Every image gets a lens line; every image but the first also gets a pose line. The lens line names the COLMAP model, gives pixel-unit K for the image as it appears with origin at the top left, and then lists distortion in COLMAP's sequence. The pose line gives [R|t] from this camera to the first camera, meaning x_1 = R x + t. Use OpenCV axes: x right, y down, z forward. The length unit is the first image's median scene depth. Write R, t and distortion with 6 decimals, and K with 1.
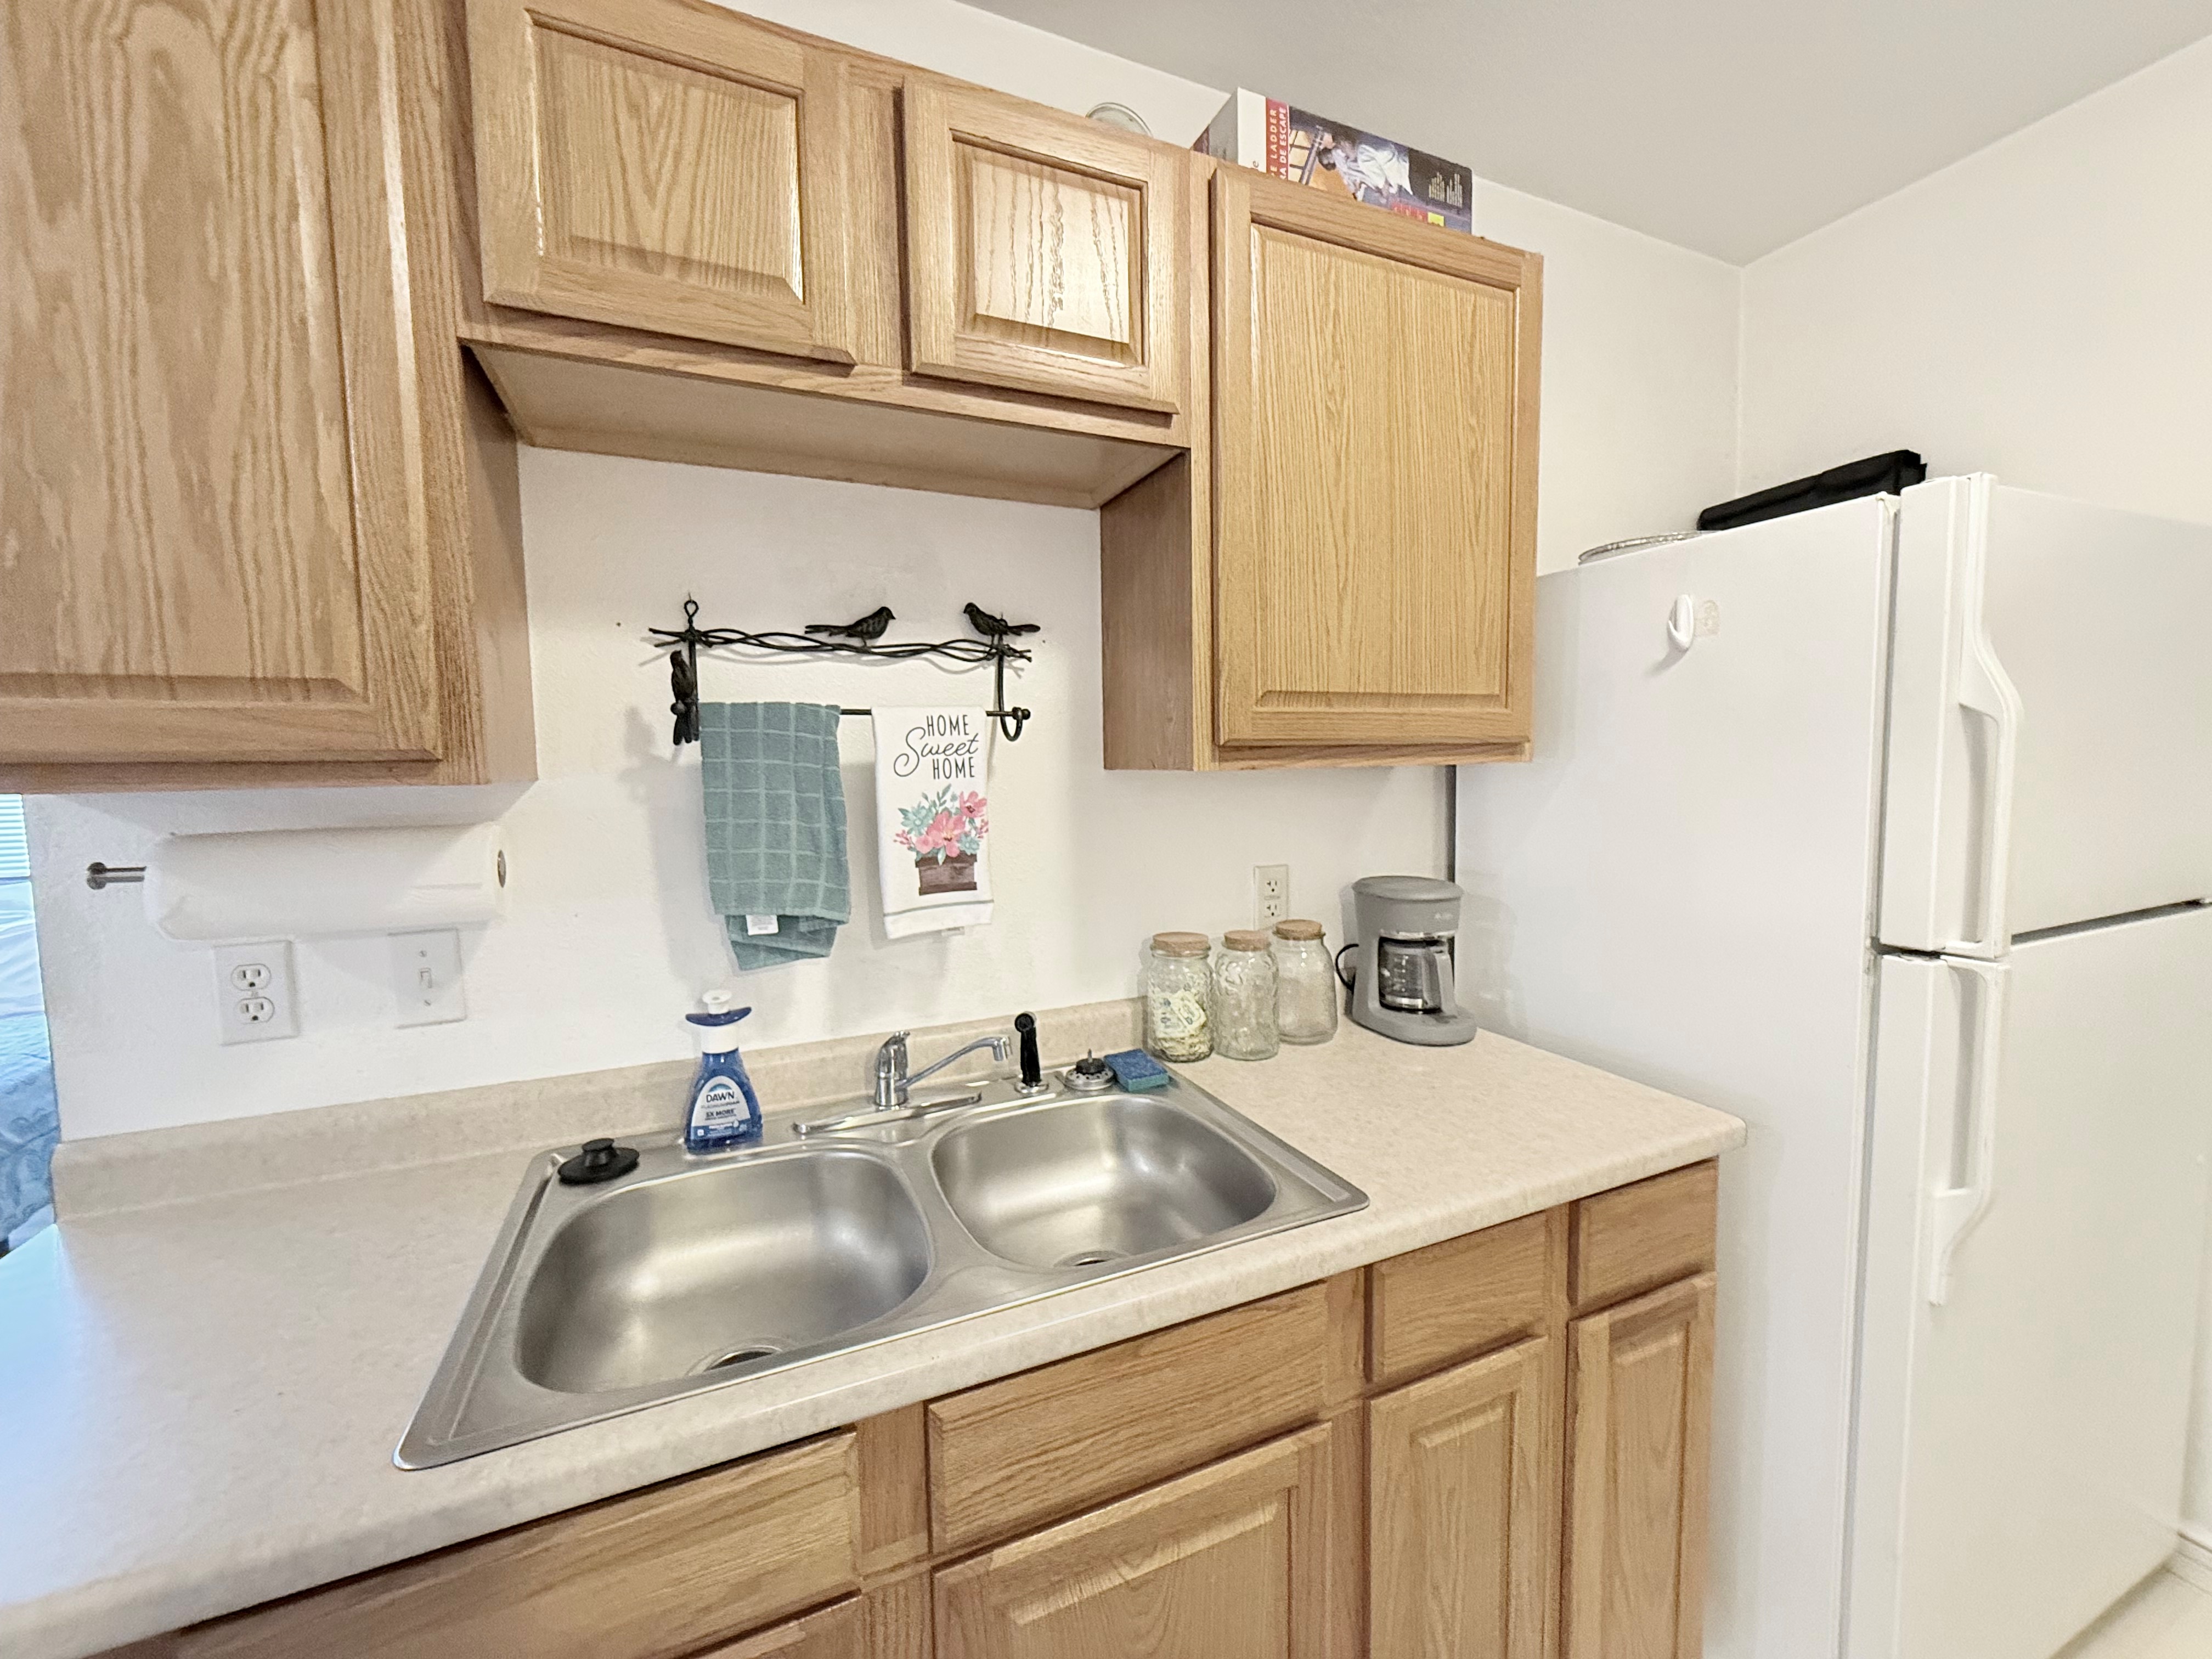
lens RADIAL K [[883.2, 0, 1119.6], [0, 883.2, 830.6], [0, 0, 1]] dist [0.000984, -0.000373]
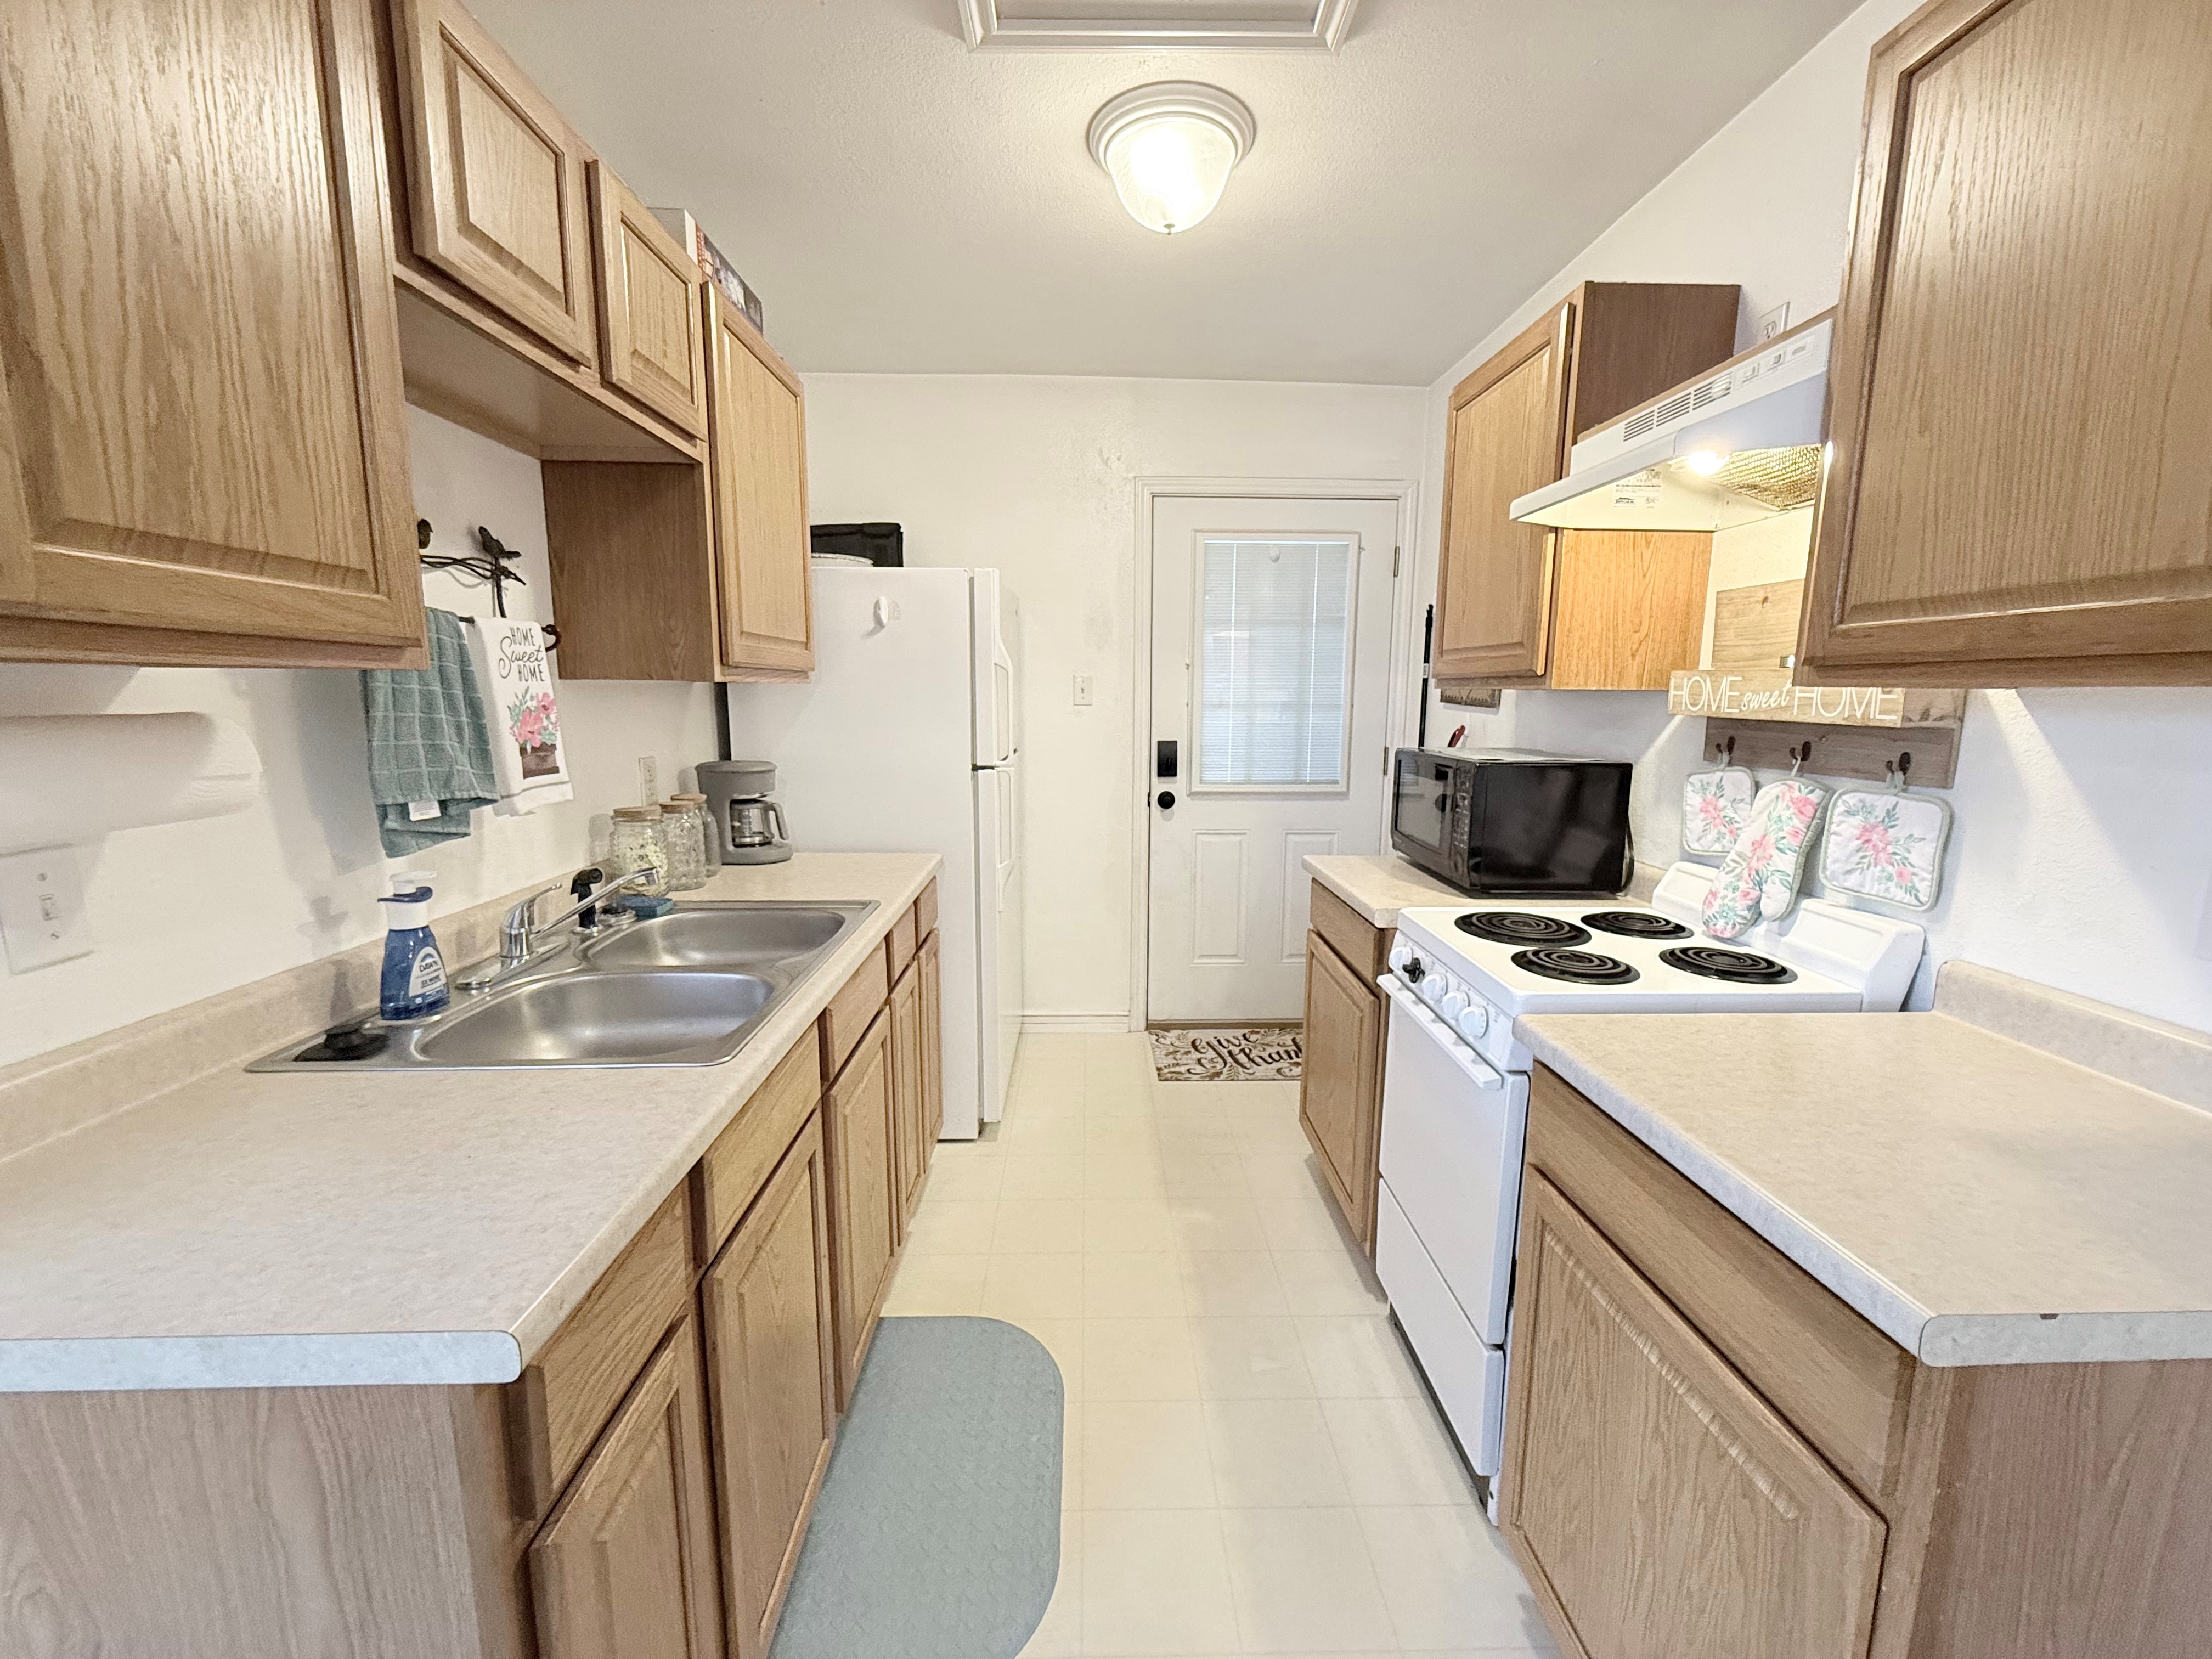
lens RADIAL K [[883.2, 0, 1113.9], [0, 883.2, 828.1], [0, 0, 1]] dist [0.000984, -0.000373]
pose [[0.376284, -0.119832, 0.918722, -1.090388], [0.054469, 0.992747, 0.107178, 0.057604], [-0.924902, 0.009713, 0.380081, -0.206566]]
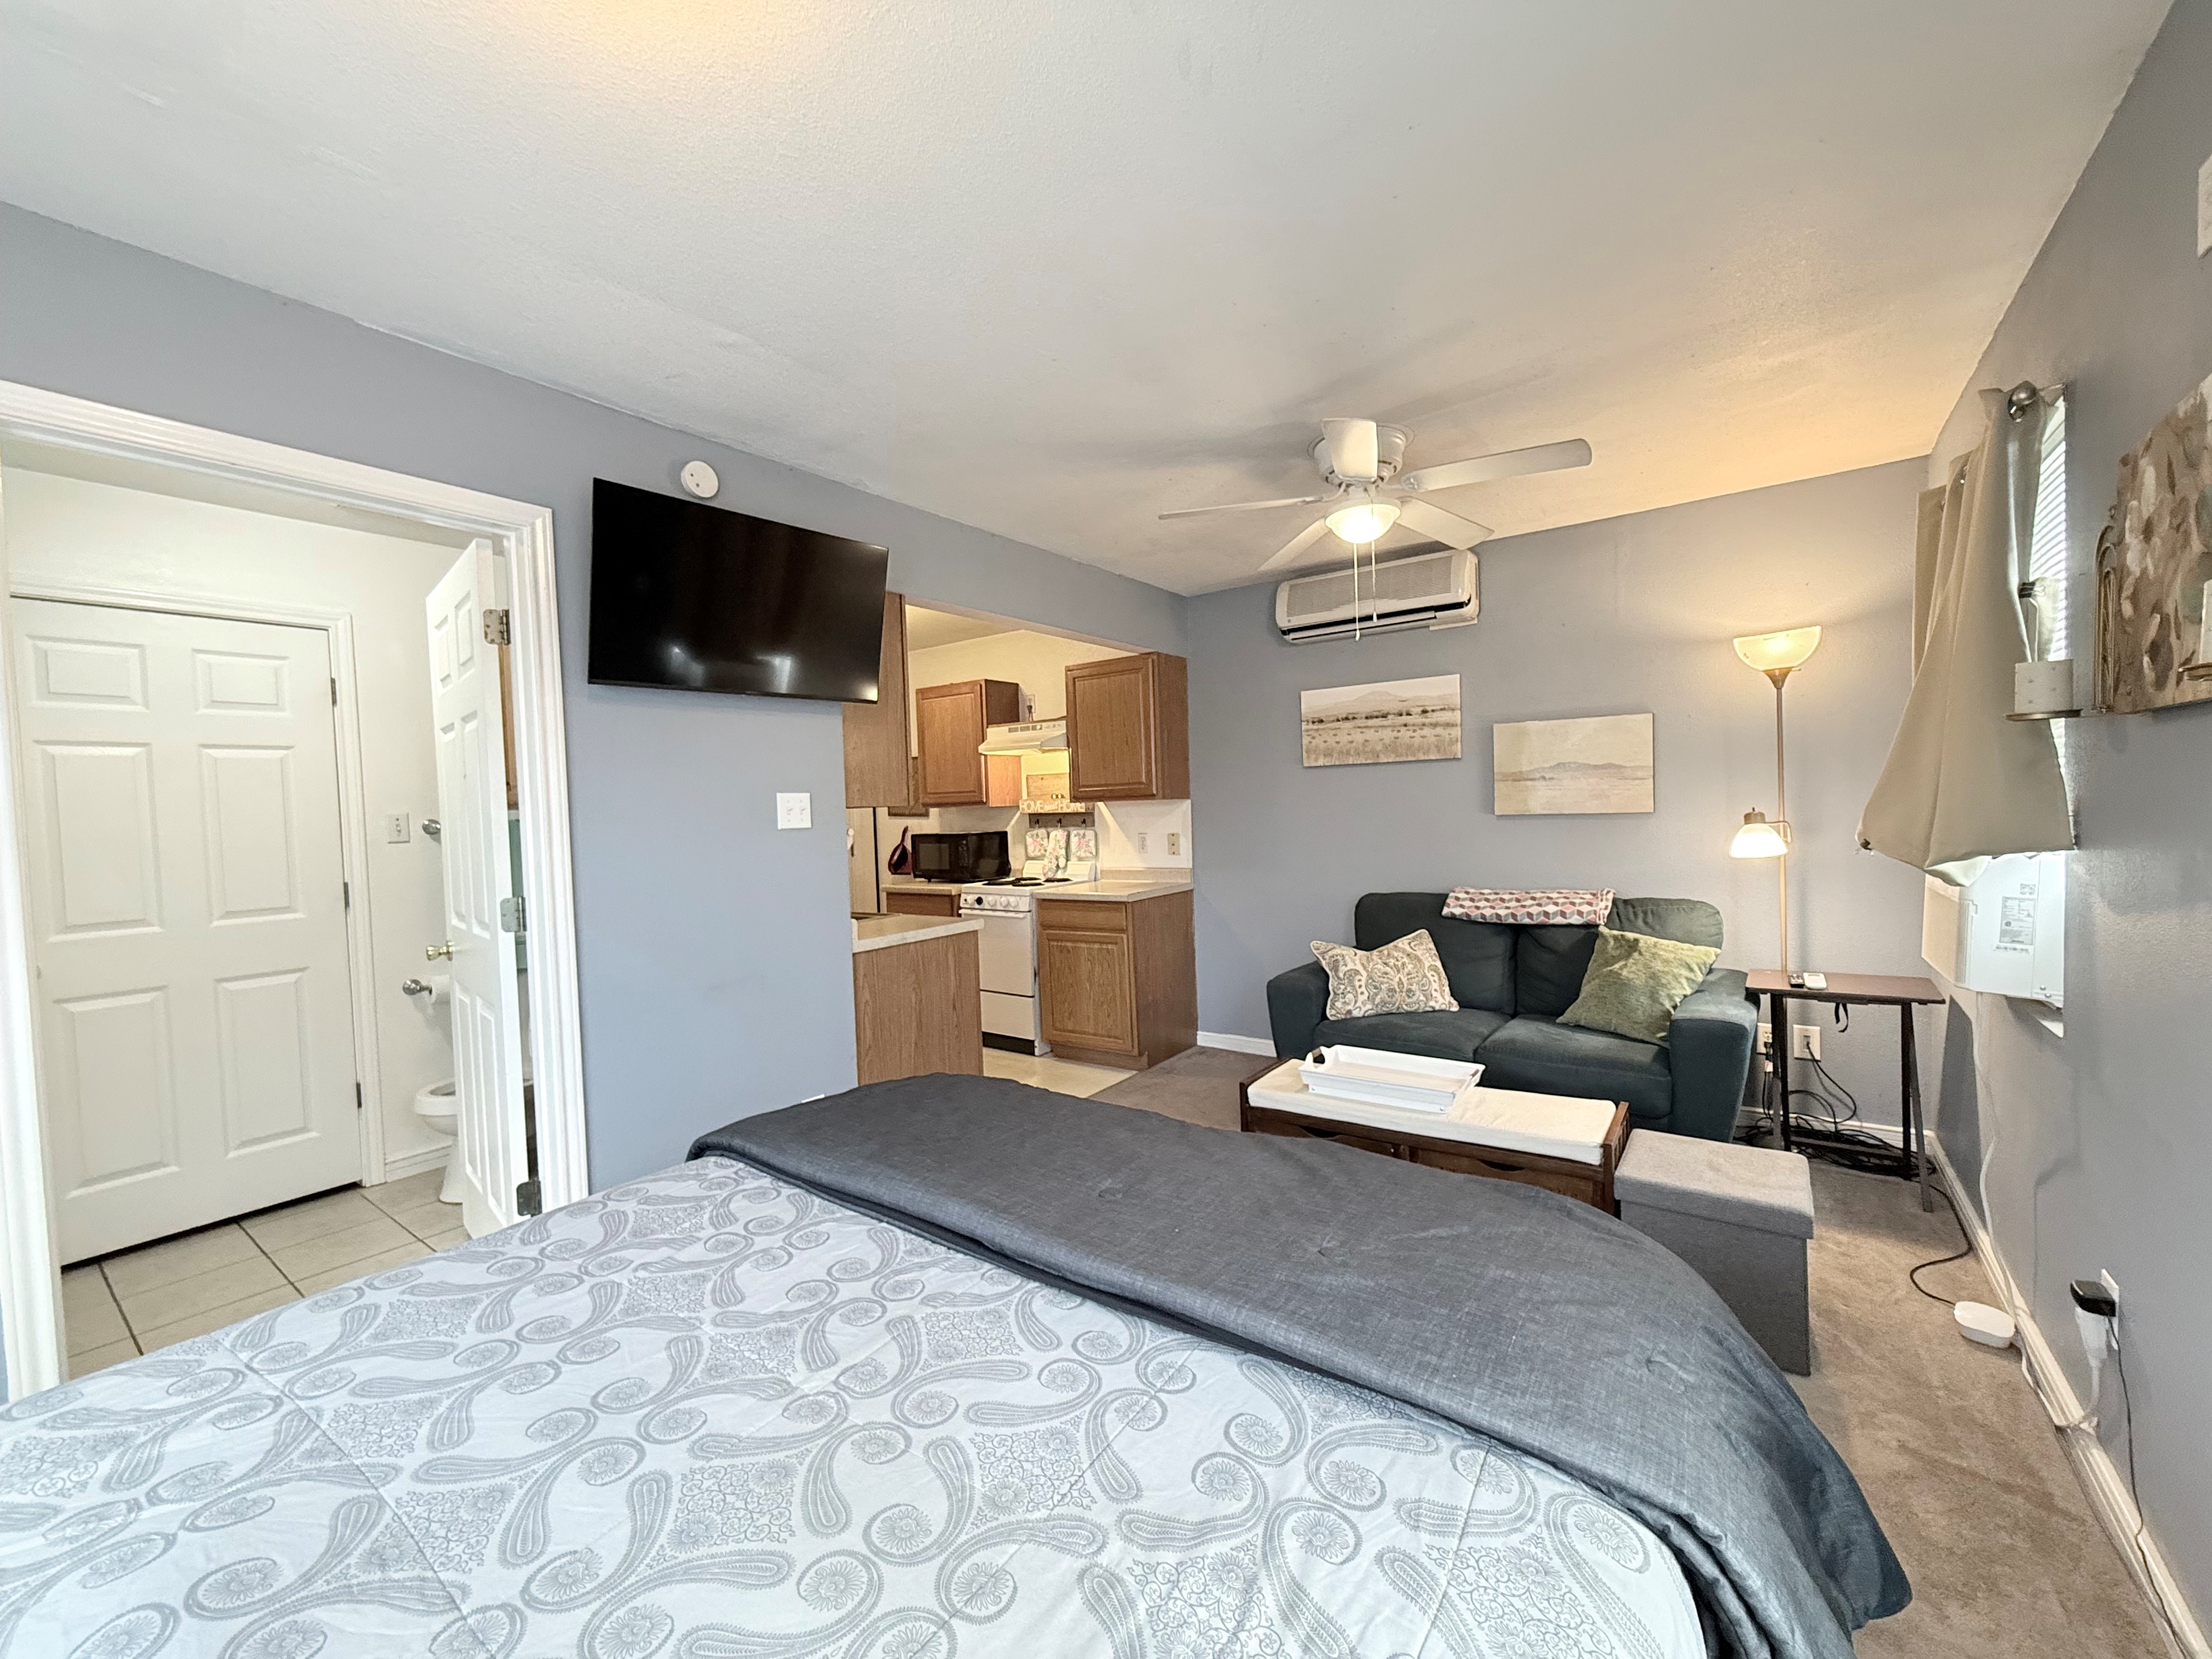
lens RADIAL K [[883.2, 0, 1108.9], [0, 883.2, 831.8], [0, 0, 1]] dist [0.000984, -0.000373]
pose [[-0.498037, 0.010717, 0.867090, -3.679718], [0.110960, 0.992491, 0.051467, -0.015467], [-0.860027, 0.121845, -0.495486, 1.454338]]
